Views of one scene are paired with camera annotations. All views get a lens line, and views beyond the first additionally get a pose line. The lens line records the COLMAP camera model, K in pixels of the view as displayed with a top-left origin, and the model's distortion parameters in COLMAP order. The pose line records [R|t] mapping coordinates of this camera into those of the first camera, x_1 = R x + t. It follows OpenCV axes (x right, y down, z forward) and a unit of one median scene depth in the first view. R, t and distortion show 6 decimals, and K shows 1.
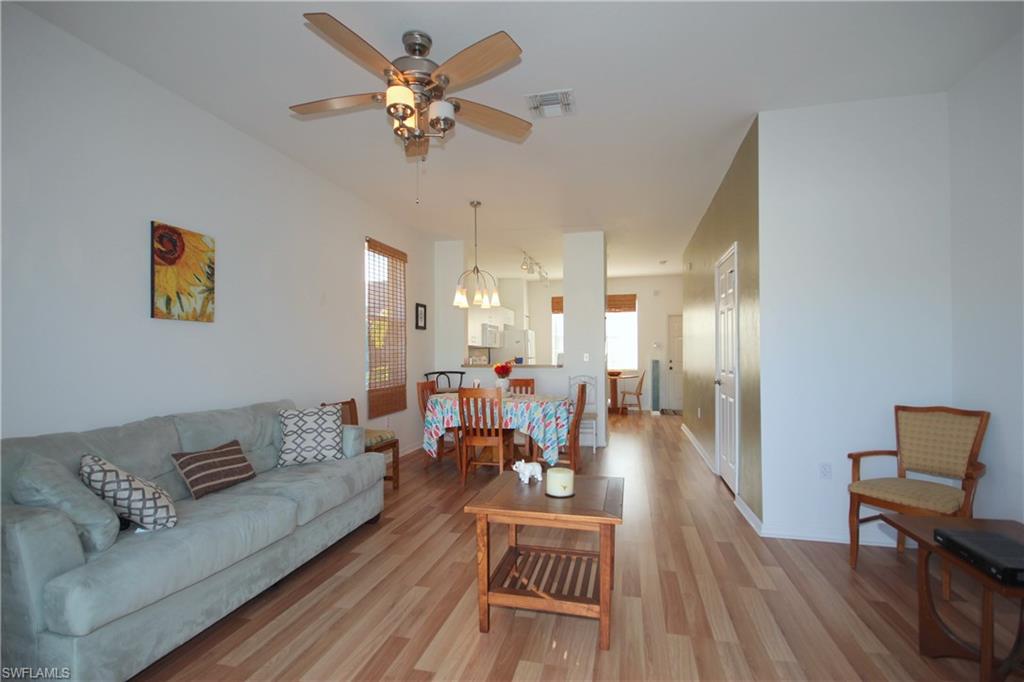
lens RADIAL K [[484.3, 0, 513.1], [0, 484.3, 348.3], [0, 0, 1]] dist [0.000050, -0.000666]
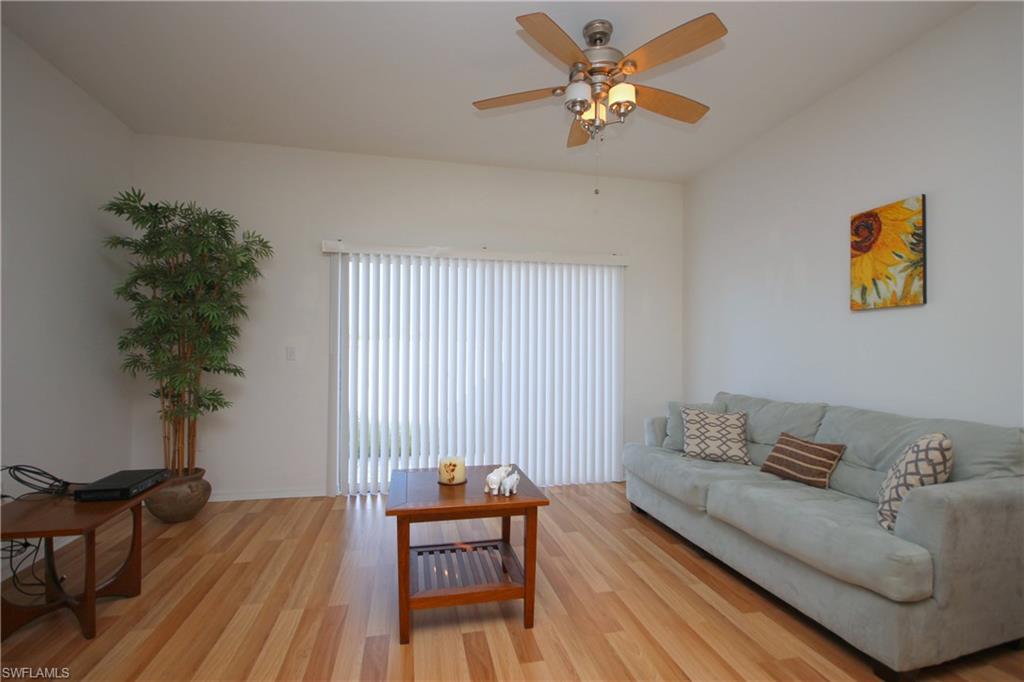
lens RADIAL K [[484.3, 0, 513.1], [0, 484.3, 348.3], [0, 0, 1]] dist [0.000050, -0.000666]
pose [[-0.902224, -0.005628, -0.431232, 0.334257], [0.002542, 0.999828, -0.018368, 0.033151], [0.431261, -0.017668, -0.902054, 1.564891]]
